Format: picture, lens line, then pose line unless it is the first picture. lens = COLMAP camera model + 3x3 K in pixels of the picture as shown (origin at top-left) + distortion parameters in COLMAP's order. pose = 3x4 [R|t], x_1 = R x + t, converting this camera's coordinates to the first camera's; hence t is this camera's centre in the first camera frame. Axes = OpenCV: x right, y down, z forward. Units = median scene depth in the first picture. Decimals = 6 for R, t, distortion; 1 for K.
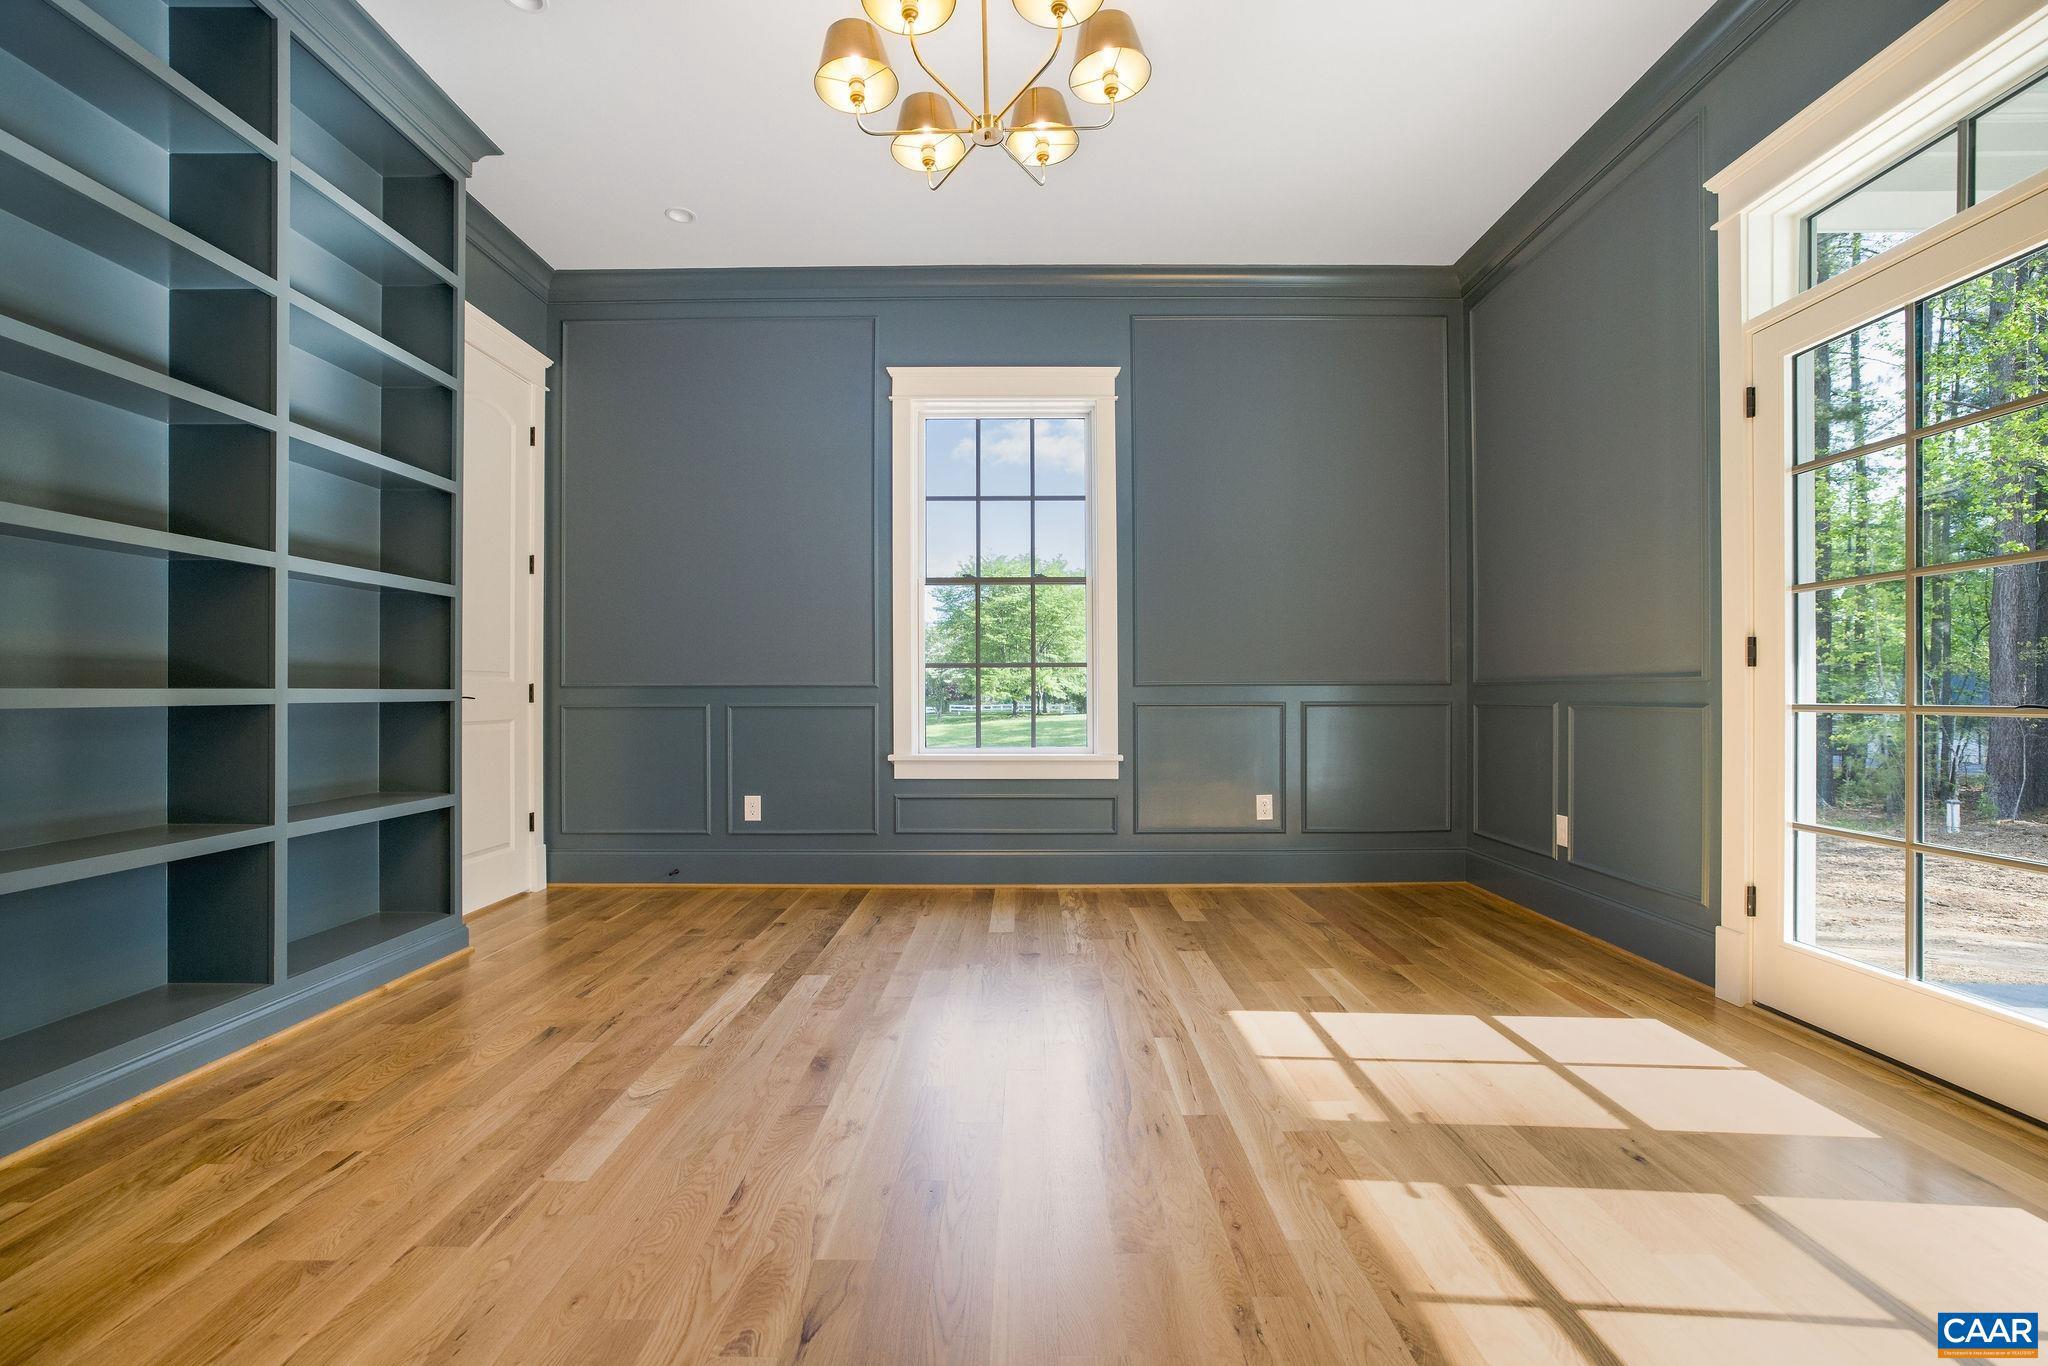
lens RADIAL K [[869.1, 0, 1023.8], [0, 869.1, 721.2], [0, 0, 1]] dist [0.000257, 0.000060]
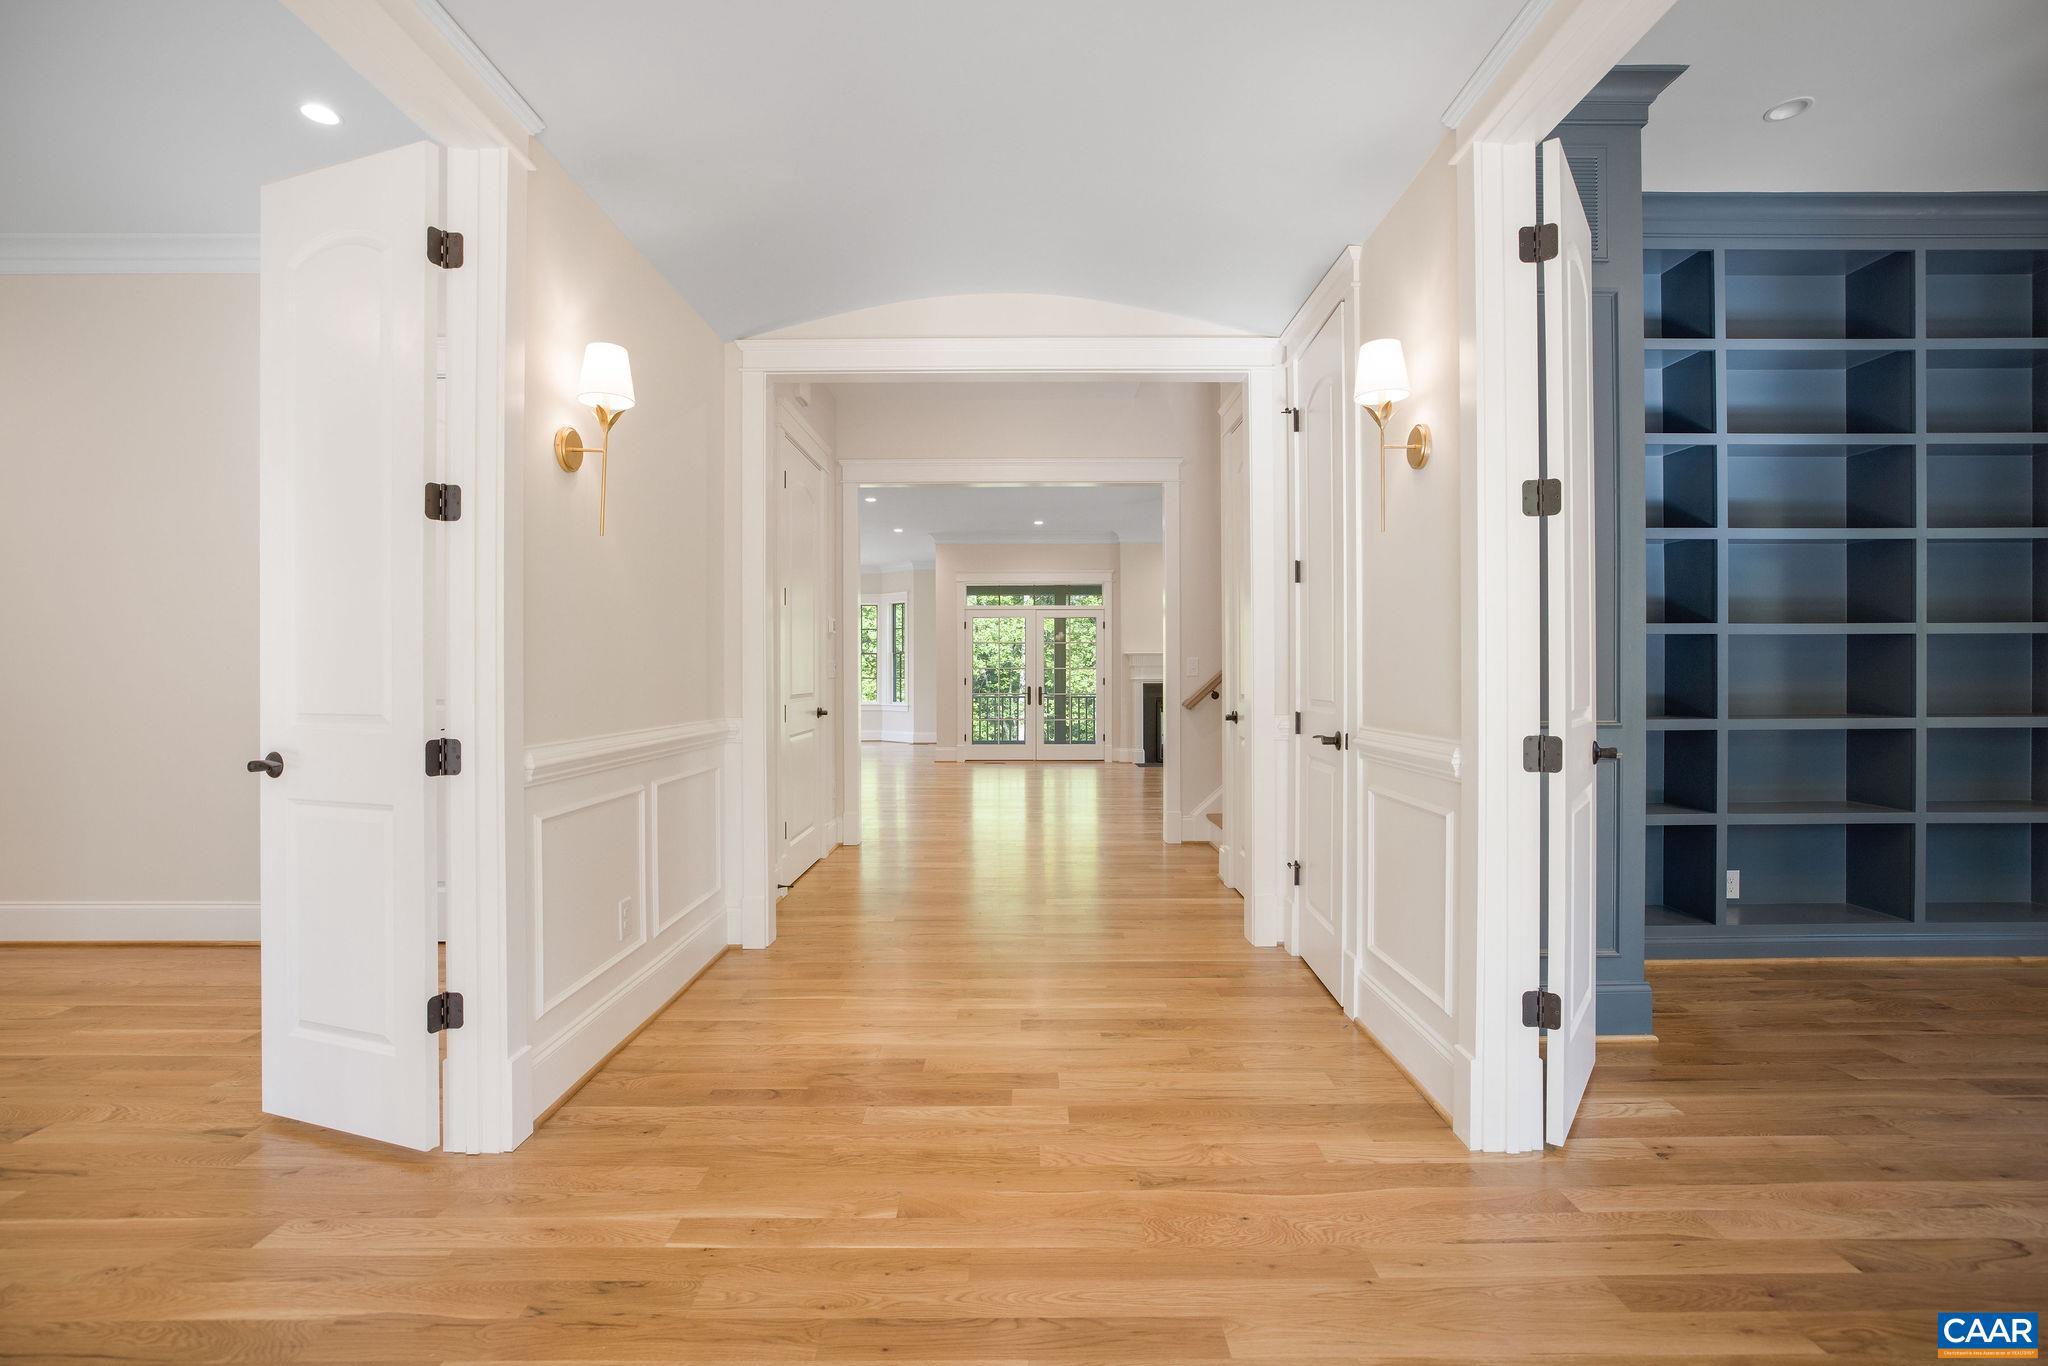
lens RADIAL K [[910.0, 0, 1024.0], [0, 910.0, 683.0], [0, 0, 1]] dist [-0.000697, -0.000101]
pose [[0.011148, -0.004784, -0.999926, 0.705042], [-0.009354, 0.999944, -0.004889, -0.083219], [0.999894, 0.009408, 0.011103, -0.556254]]
